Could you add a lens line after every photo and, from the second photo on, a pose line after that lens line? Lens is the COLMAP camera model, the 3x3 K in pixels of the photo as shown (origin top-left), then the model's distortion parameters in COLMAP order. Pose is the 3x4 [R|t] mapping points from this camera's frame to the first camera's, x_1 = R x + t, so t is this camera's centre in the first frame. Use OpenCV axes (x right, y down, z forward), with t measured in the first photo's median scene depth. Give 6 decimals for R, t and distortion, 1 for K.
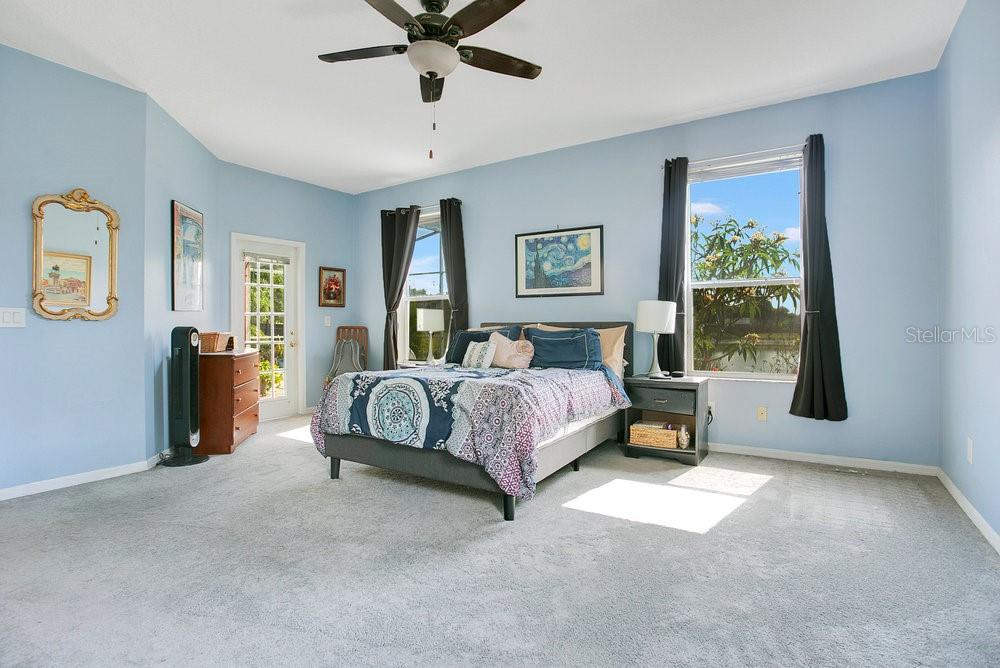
lens RADIAL K [[501.3, 0, 502.7], [0, 501.3, 332.1], [0, 0, 1]] dist [-0.043485, 0.000430]
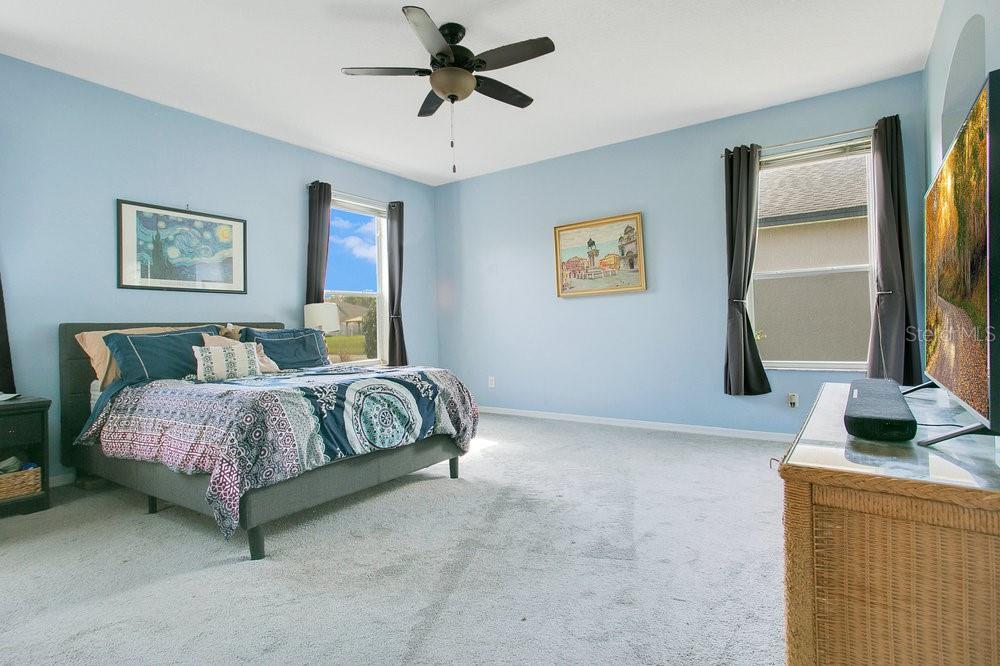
lens RADIAL K [[501.3, 0, 502.7], [0, 501.3, 331.1], [0, 0, 1]] dist [-0.043485, 0.000430]
pose [[0.041472, -0.005807, 0.999123, -0.695516], [0.030297, 0.999531, 0.004552, 0.005921], [-0.998680, 0.030081, 0.041629, 0.465847]]
